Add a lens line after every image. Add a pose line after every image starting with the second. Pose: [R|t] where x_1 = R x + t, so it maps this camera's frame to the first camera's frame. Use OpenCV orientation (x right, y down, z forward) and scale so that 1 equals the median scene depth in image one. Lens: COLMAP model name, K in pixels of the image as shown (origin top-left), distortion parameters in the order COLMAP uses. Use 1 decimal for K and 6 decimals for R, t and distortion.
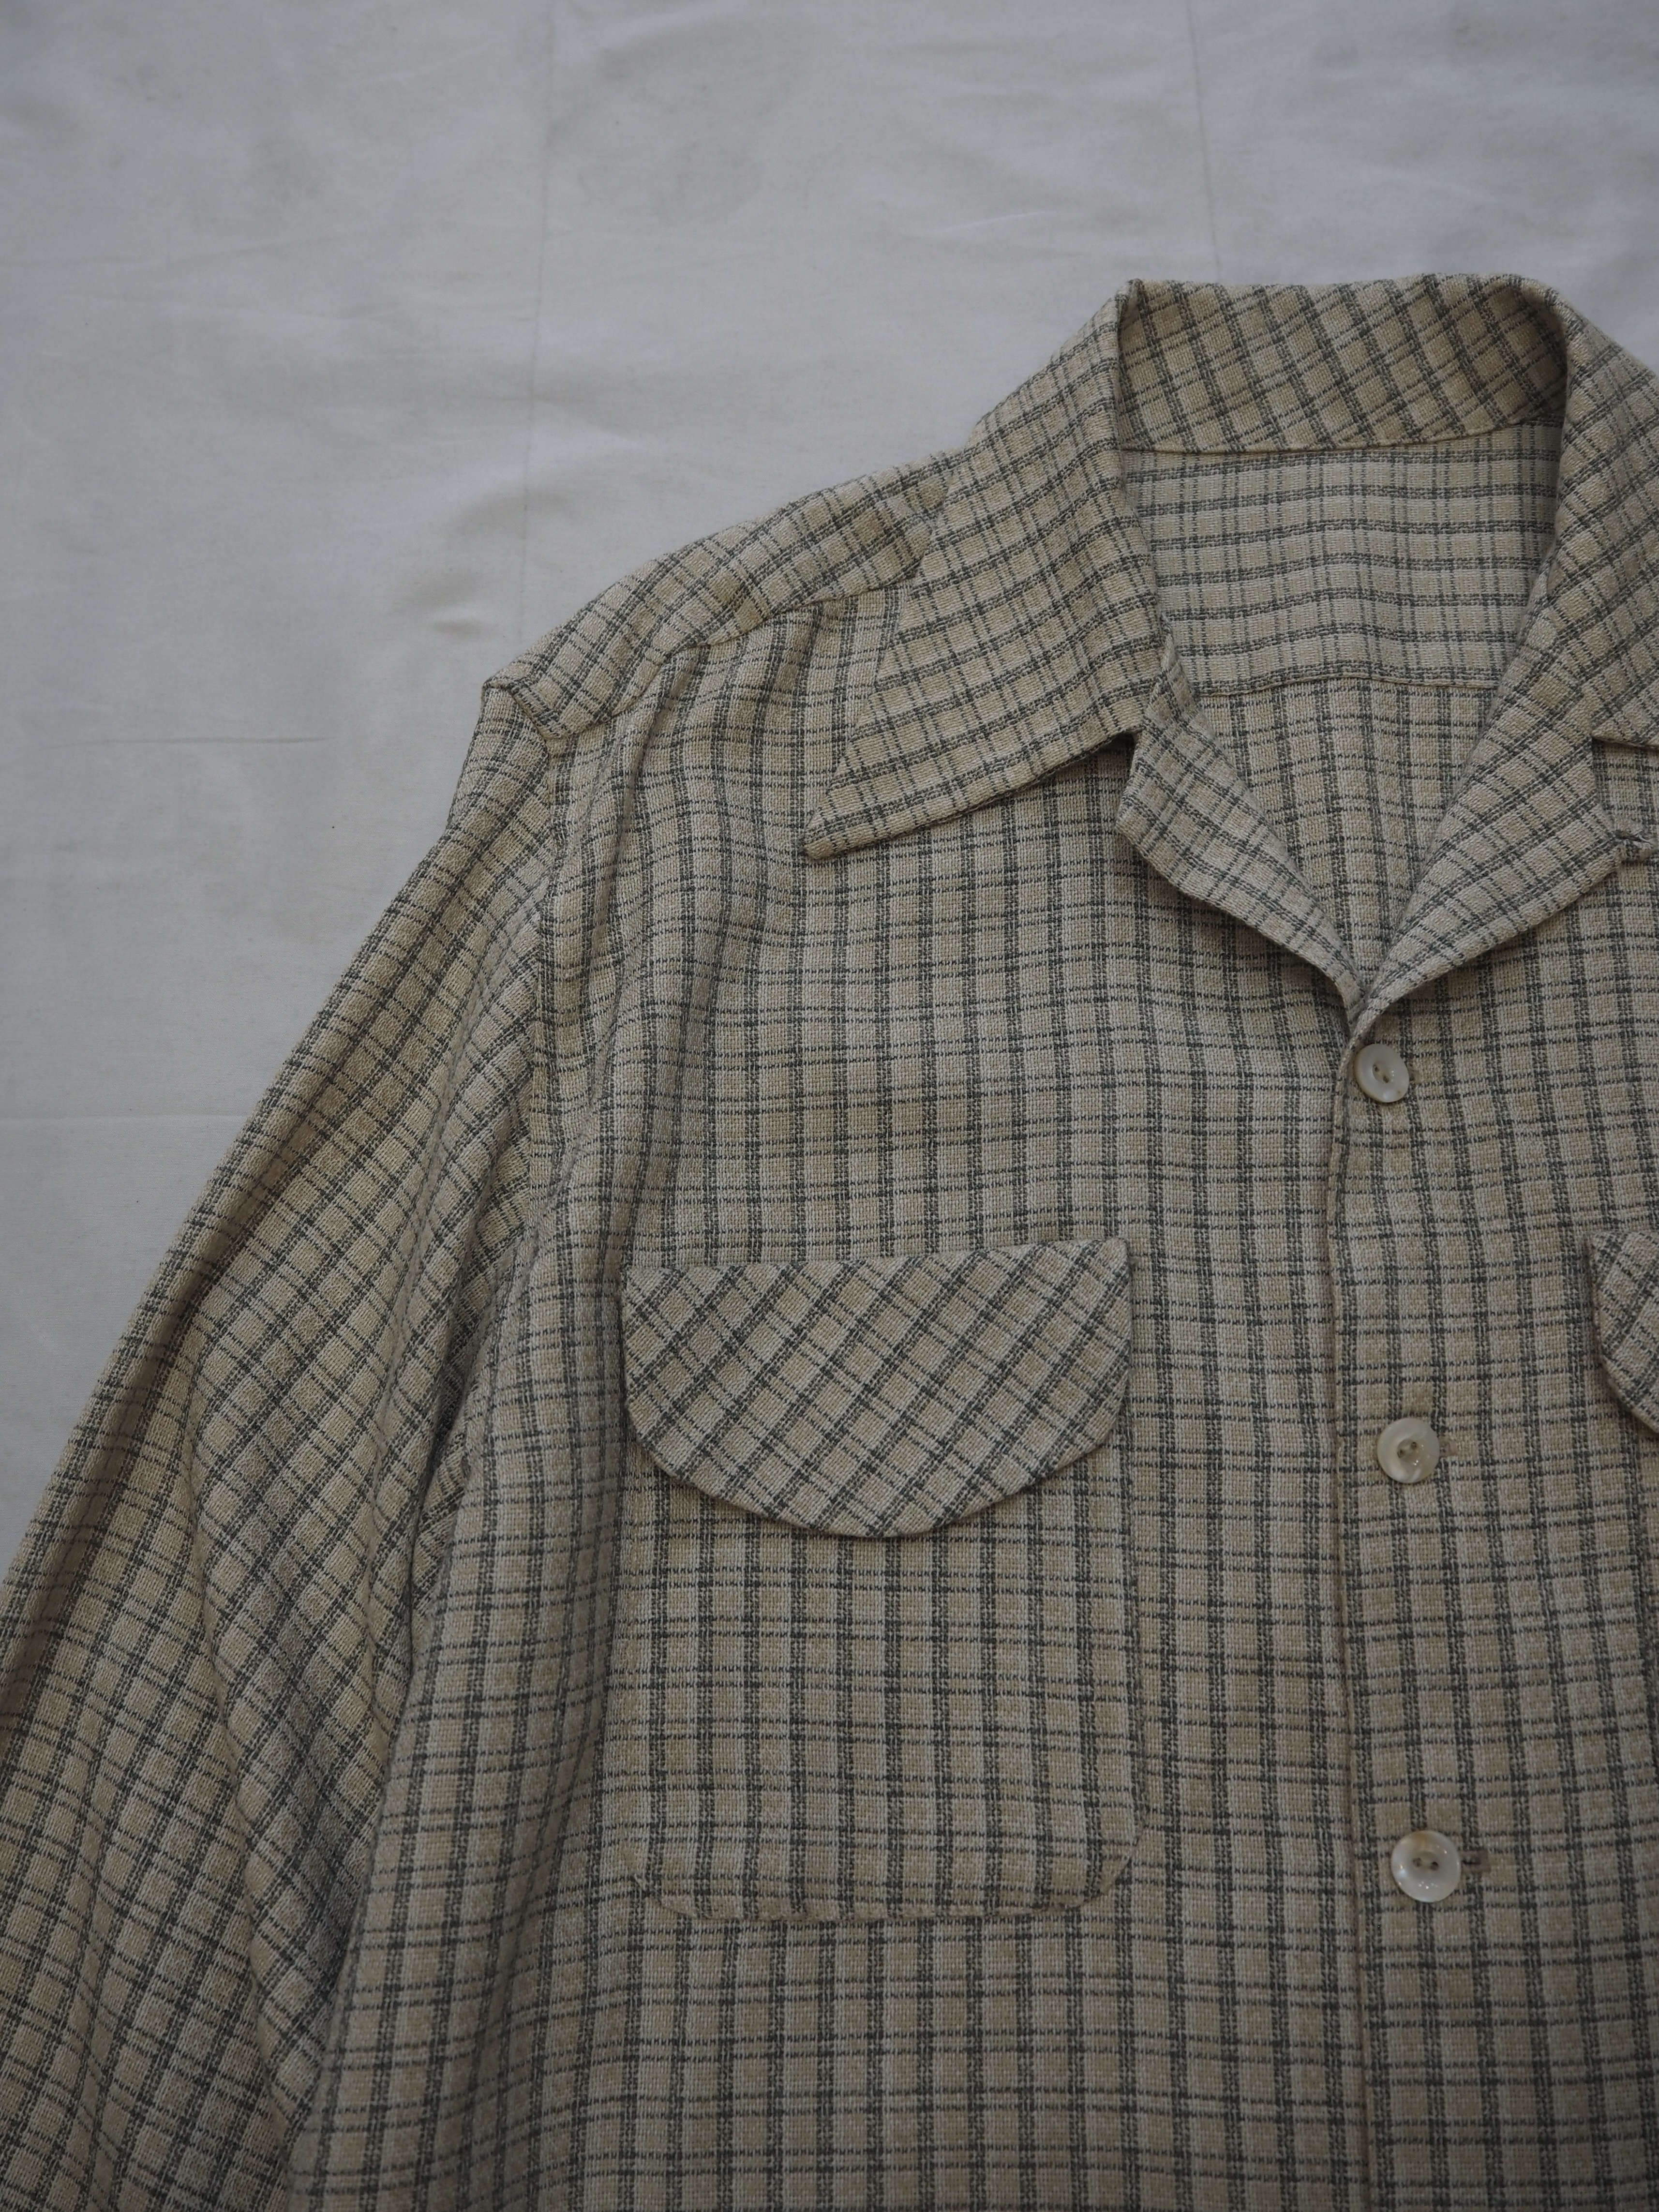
lens RADIAL K [[2109.2, 0, 806.8], [0, 2109.2, 997.2], [0, 0, 1]] dist [-0.052096, 0.026809]
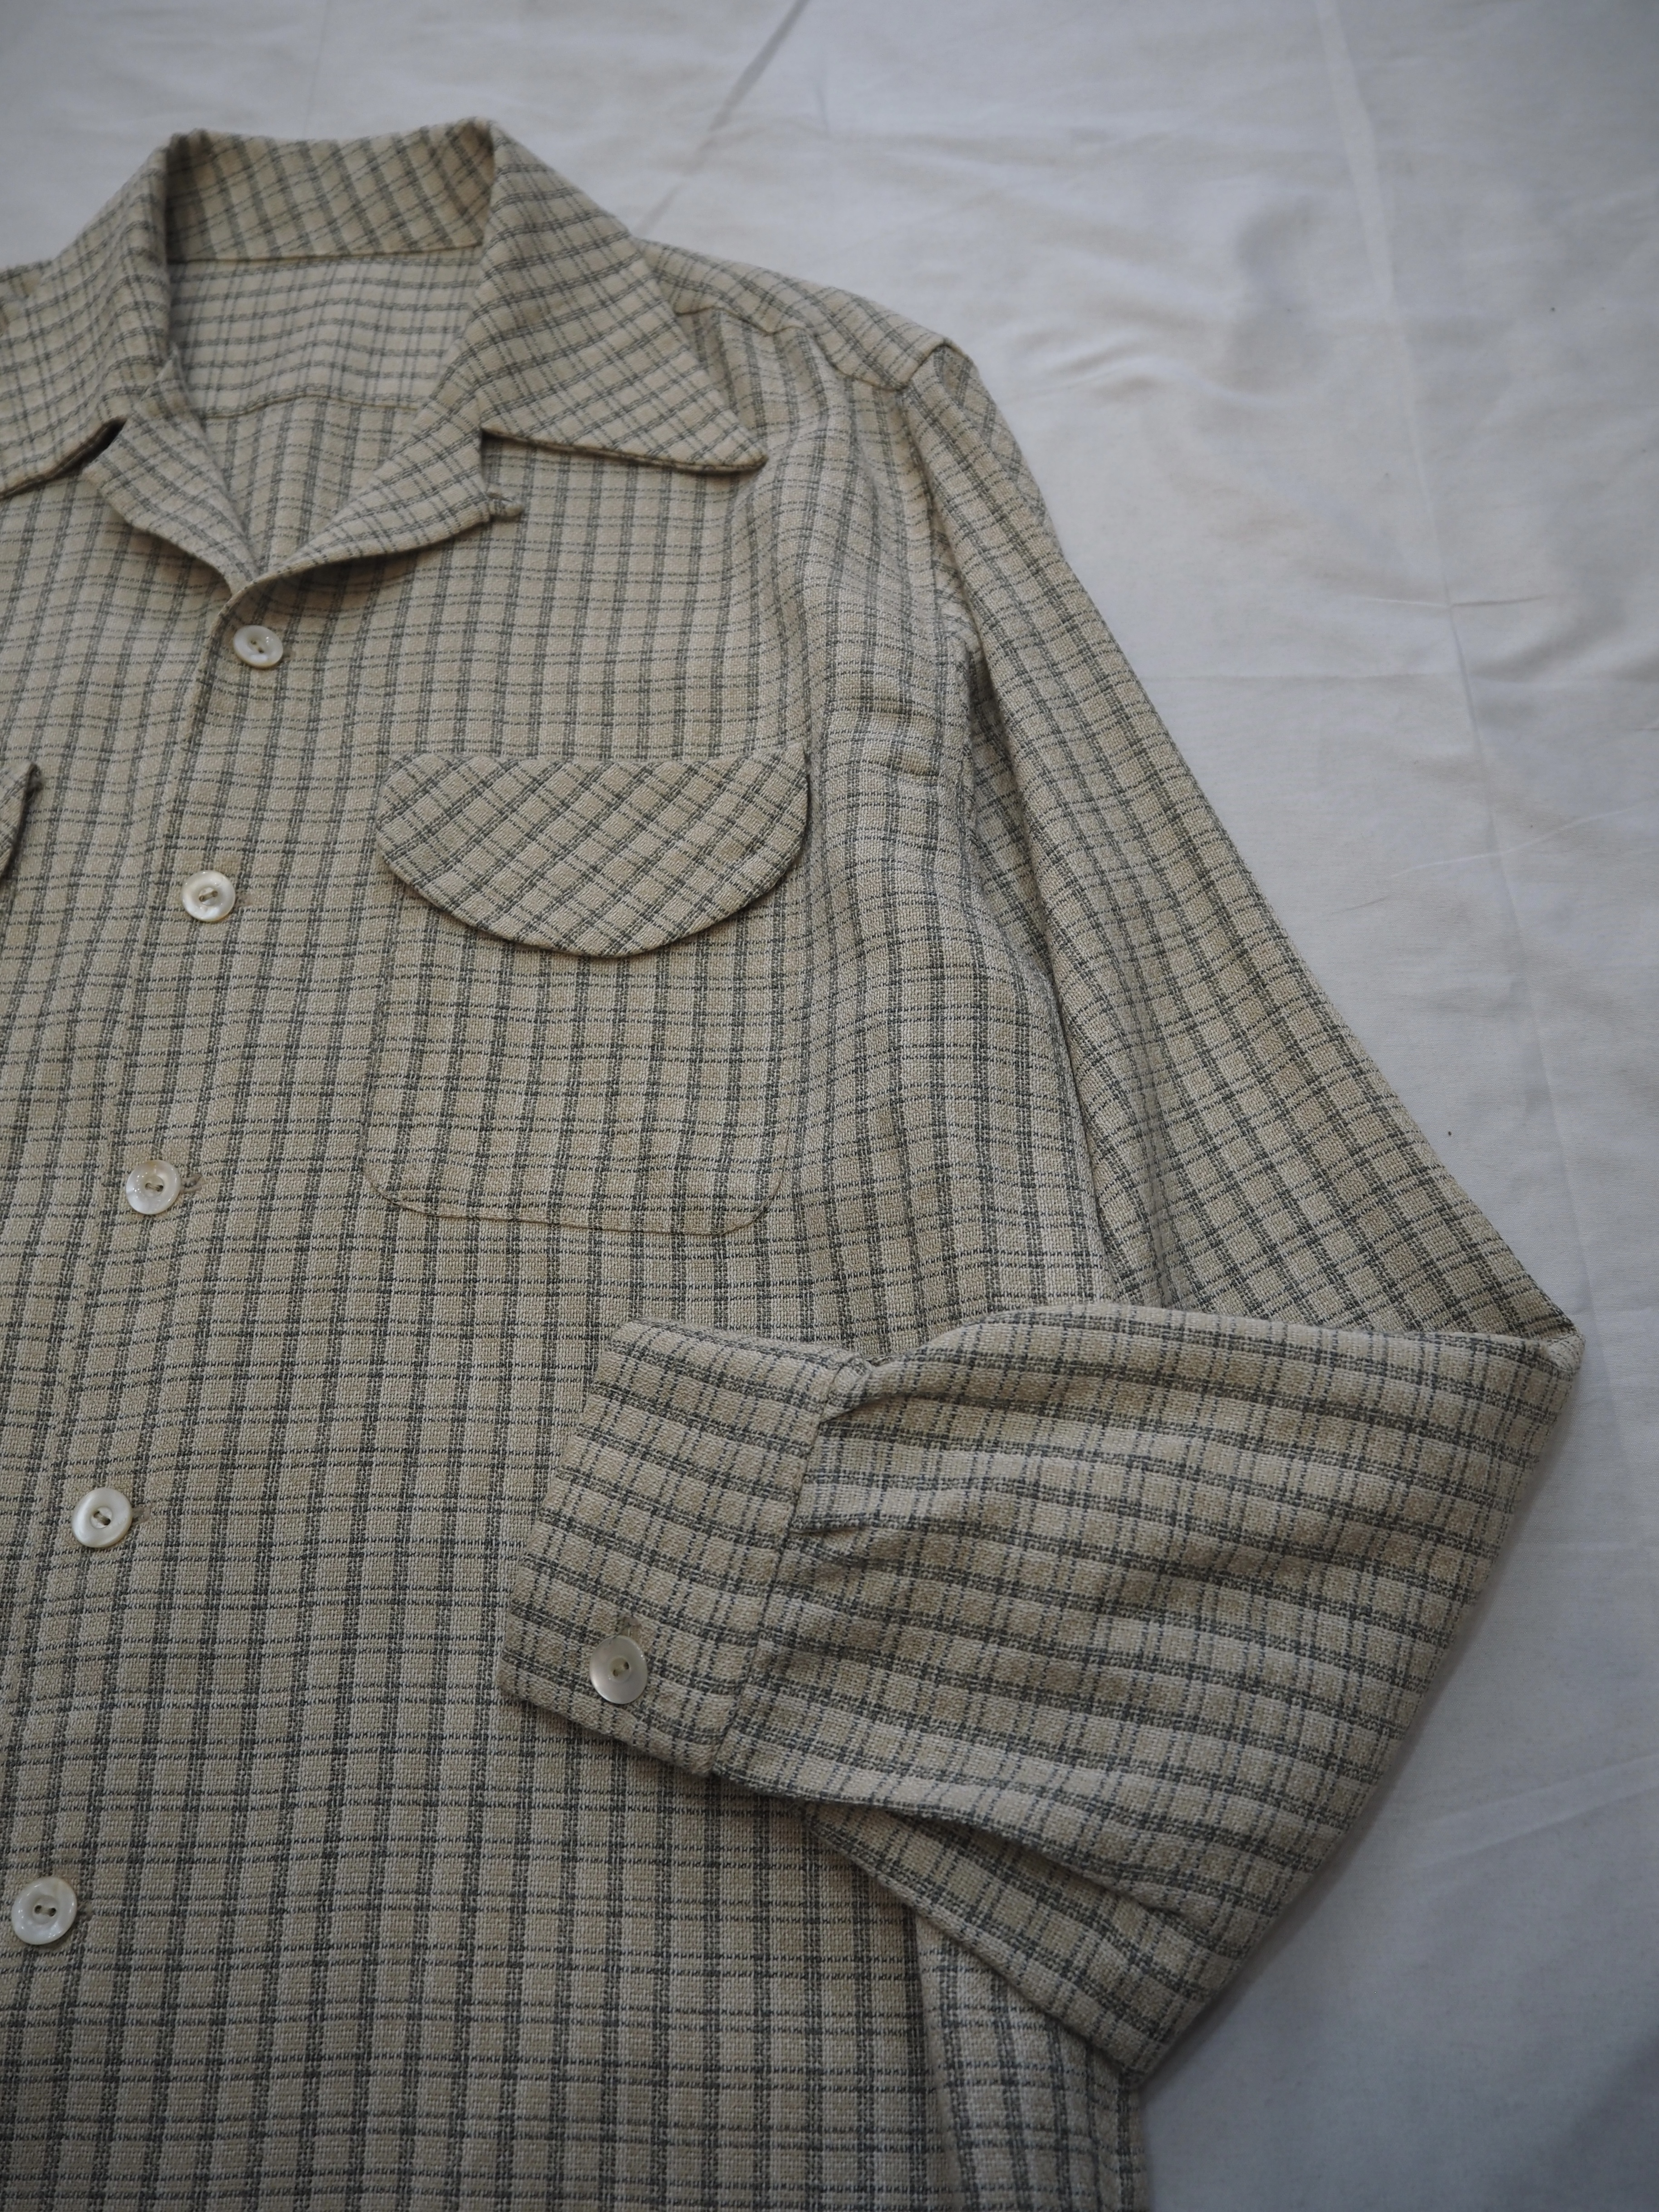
lens RADIAL K [[1988.7, 0, 828.9], [0, 1988.7, 1108.4], [0, 0, 1]] dist [-0.051721, 0.033003]
pose [[0.998708, 0.021000, 0.046272, 0.550903], [-0.014752, 0.991213, -0.131447, 0.447675], [-0.048626, 0.130595, 0.990243, -0.143710]]
